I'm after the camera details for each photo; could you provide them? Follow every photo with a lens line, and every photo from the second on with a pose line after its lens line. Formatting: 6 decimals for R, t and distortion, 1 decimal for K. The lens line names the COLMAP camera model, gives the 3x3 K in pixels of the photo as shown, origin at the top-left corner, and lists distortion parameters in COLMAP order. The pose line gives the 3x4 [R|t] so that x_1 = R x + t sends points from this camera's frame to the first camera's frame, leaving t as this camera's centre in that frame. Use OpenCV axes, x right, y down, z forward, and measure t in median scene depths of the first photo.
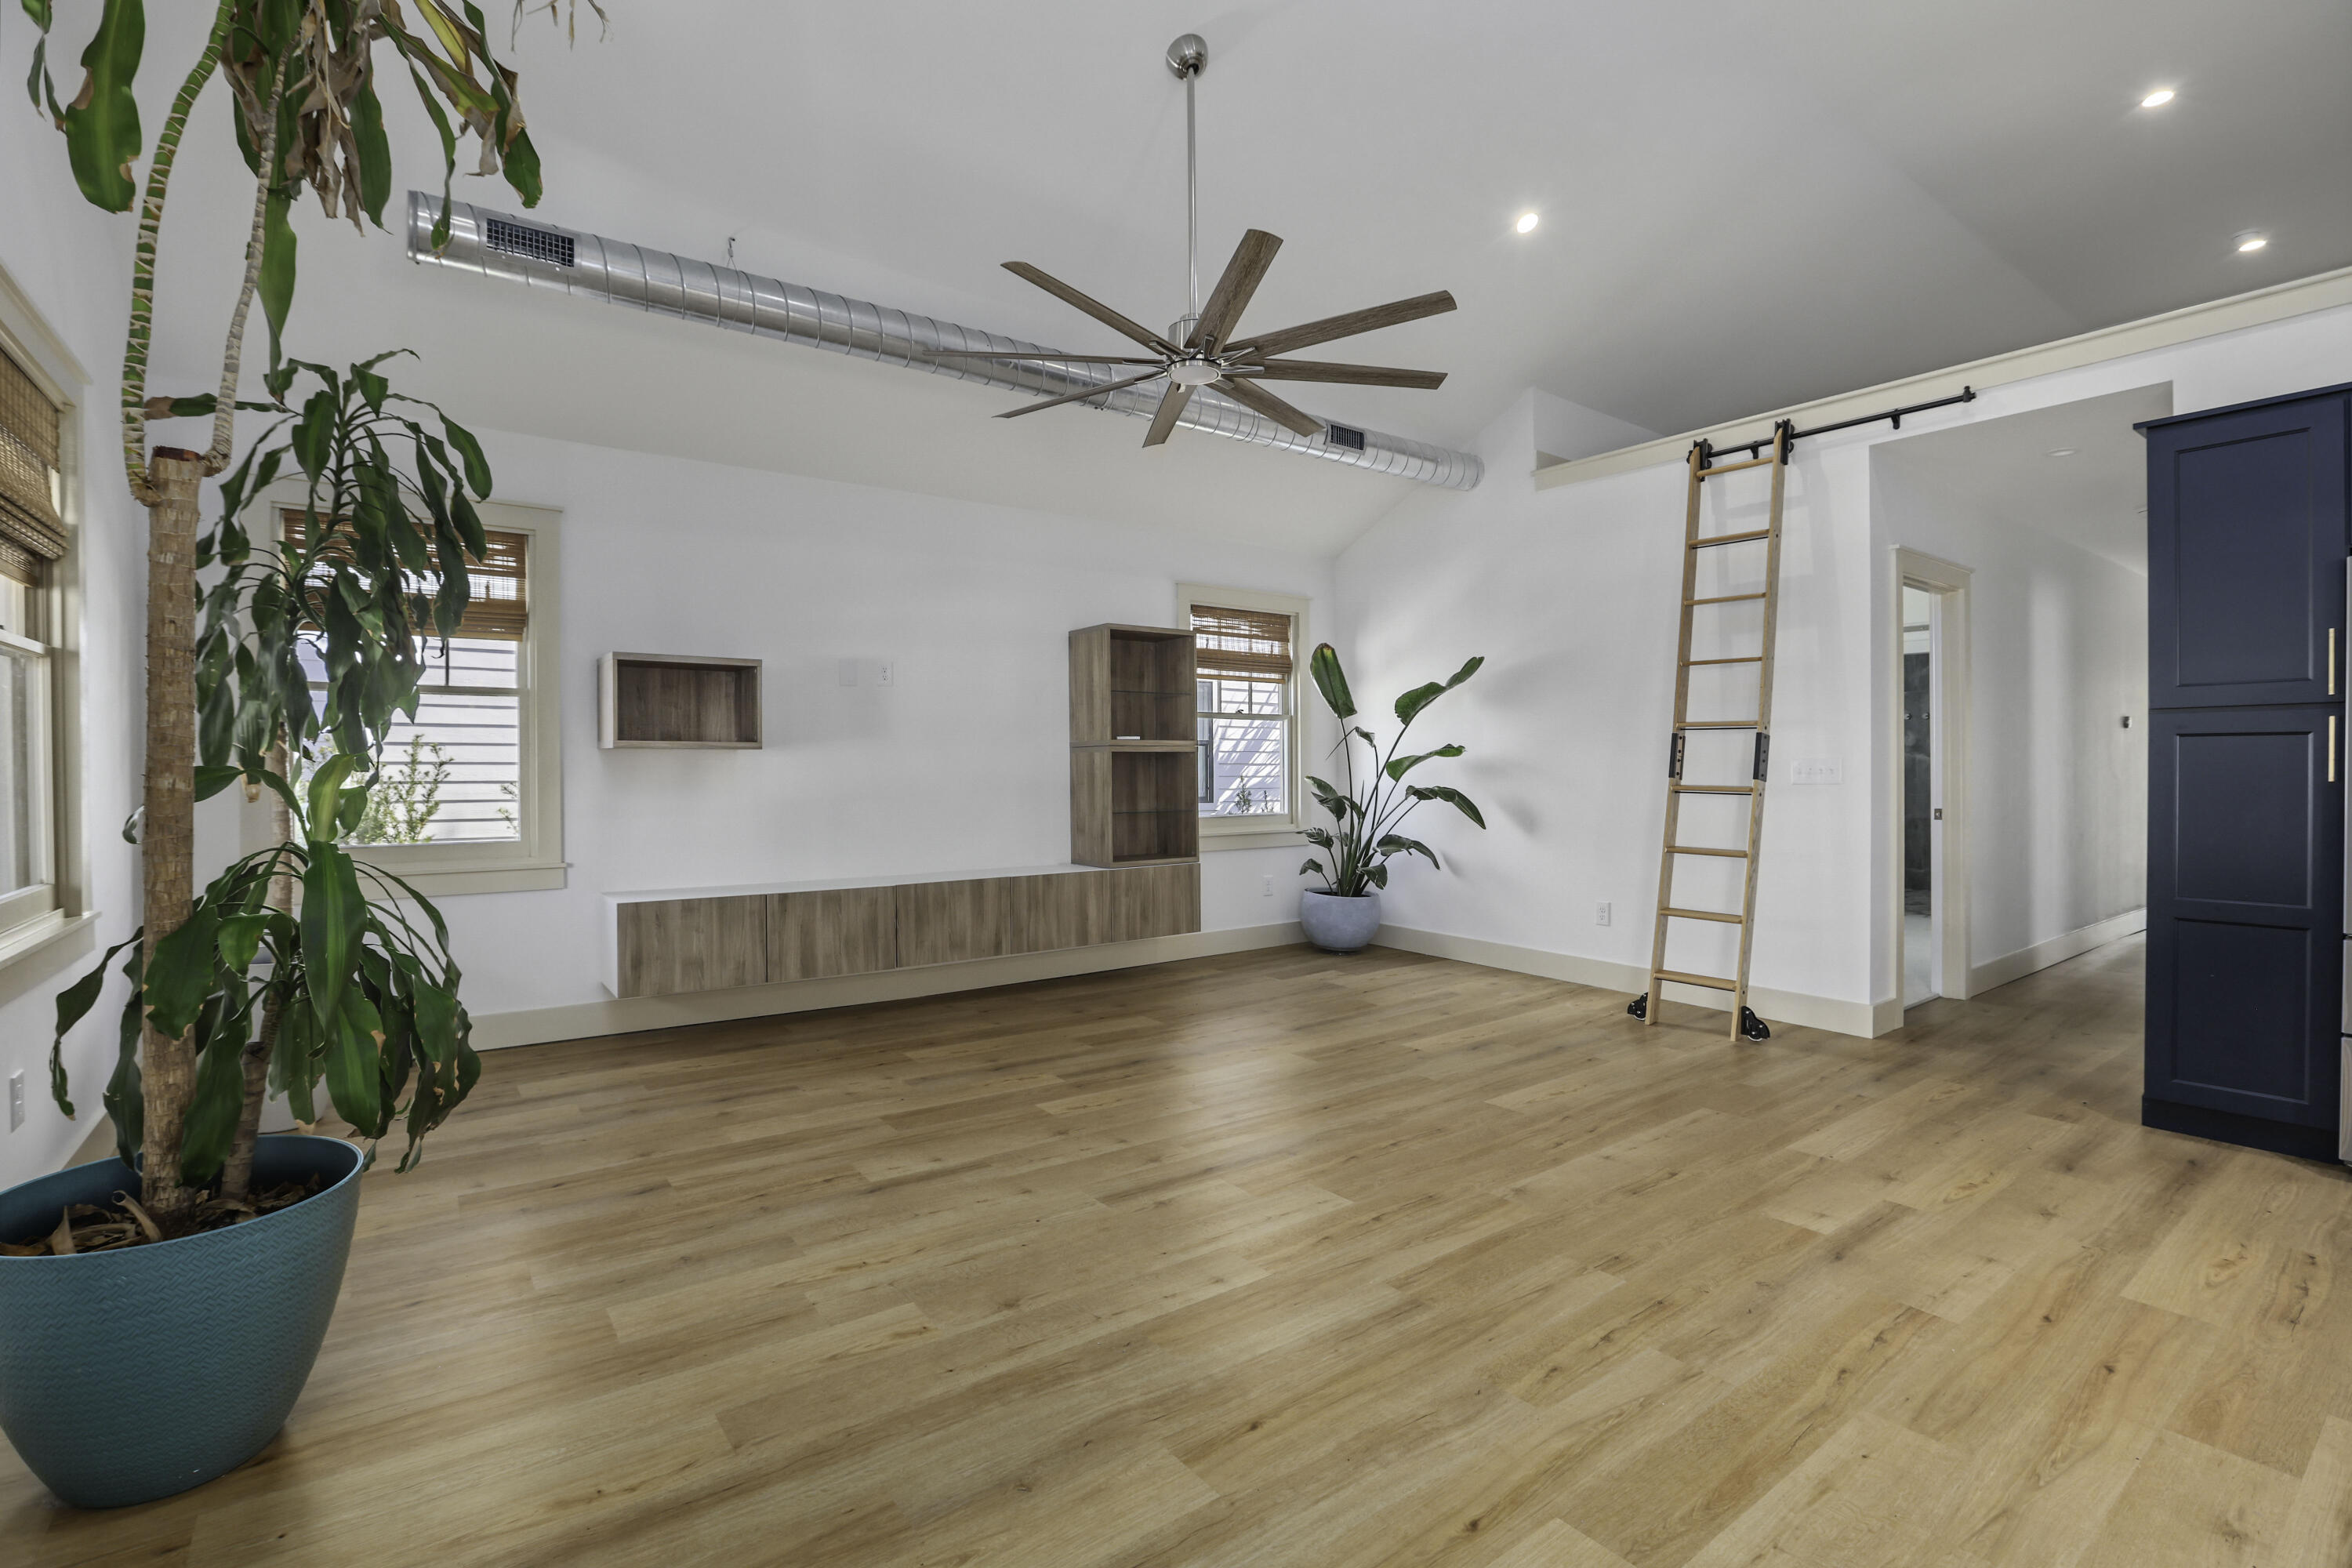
lens RADIAL K [[1114.0, 0, 1177.5], [0, 1114.0, 761.7], [0, 0, 1]] dist [-0.021885, 0.000709]
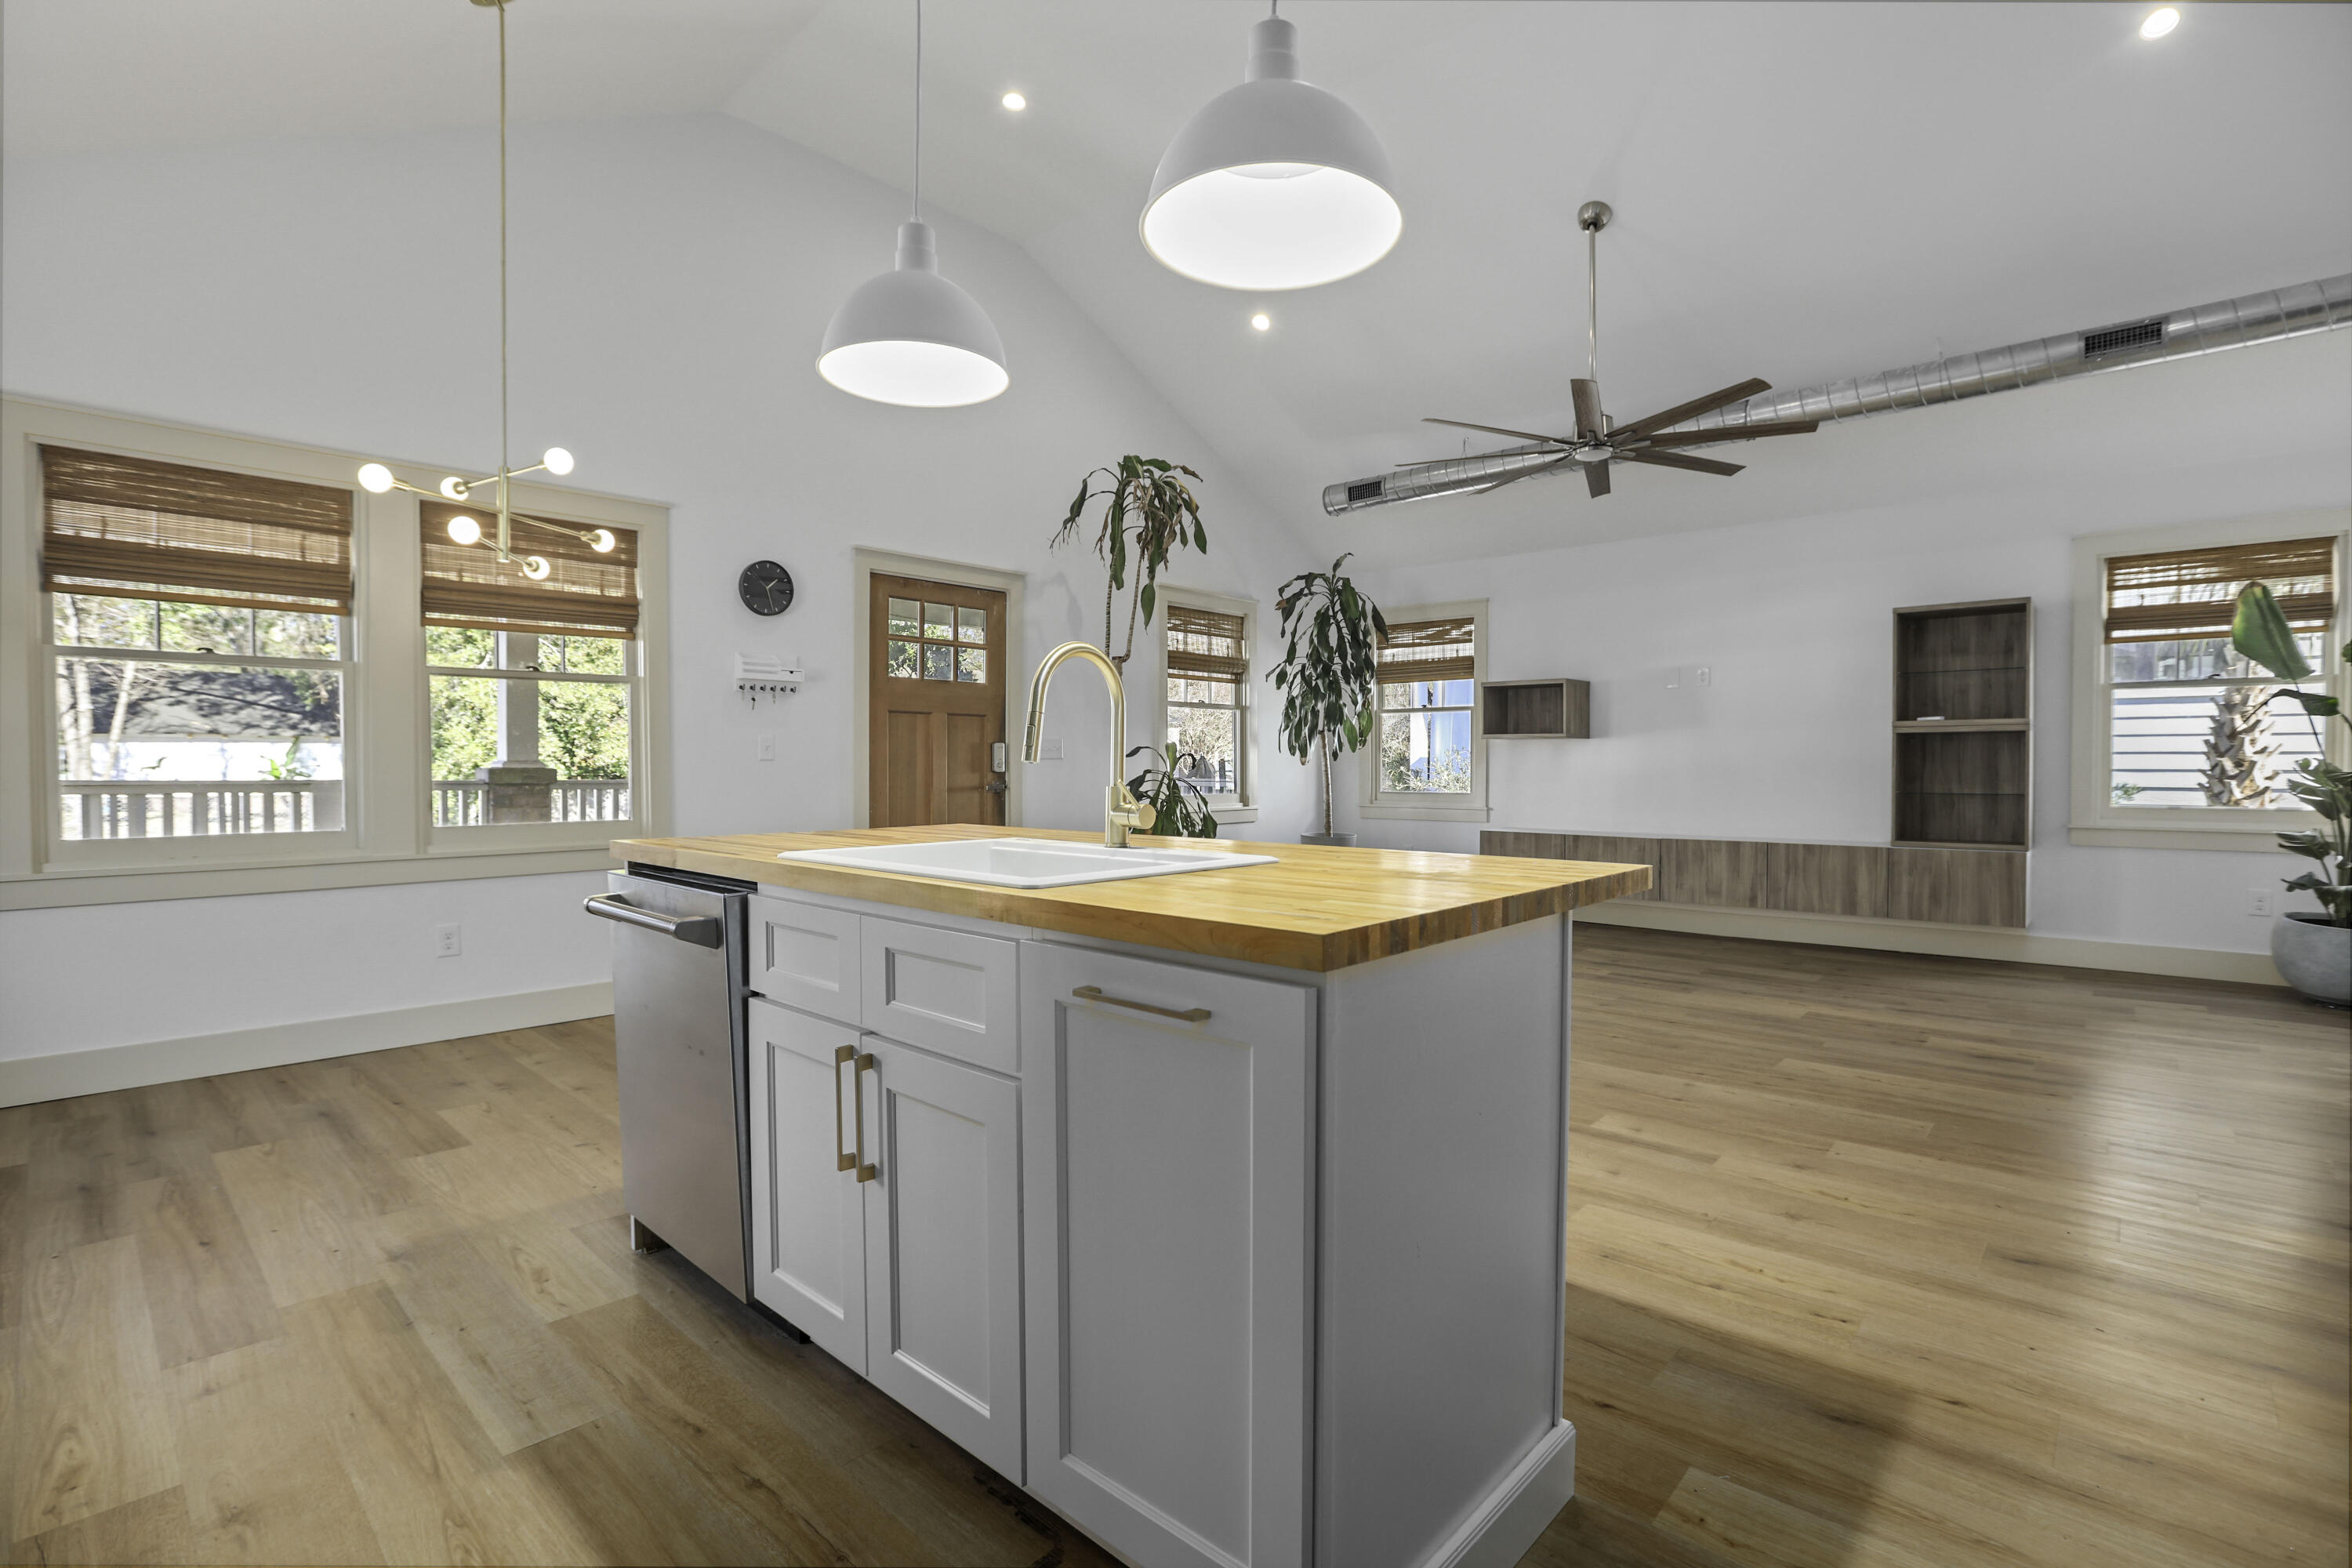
lens RADIAL K [[1074.0, 0, 1176.0], [0, 1074.0, 784.0], [0, 0, 1]] dist [-0.000707, -0.000118]
pose [[0.198816, 0.022593, -0.979776, 0.882275], [0.001252, 0.999728, 0.023307, 0.015510], [0.980036, -0.005860, 0.198733, 0.176440]]
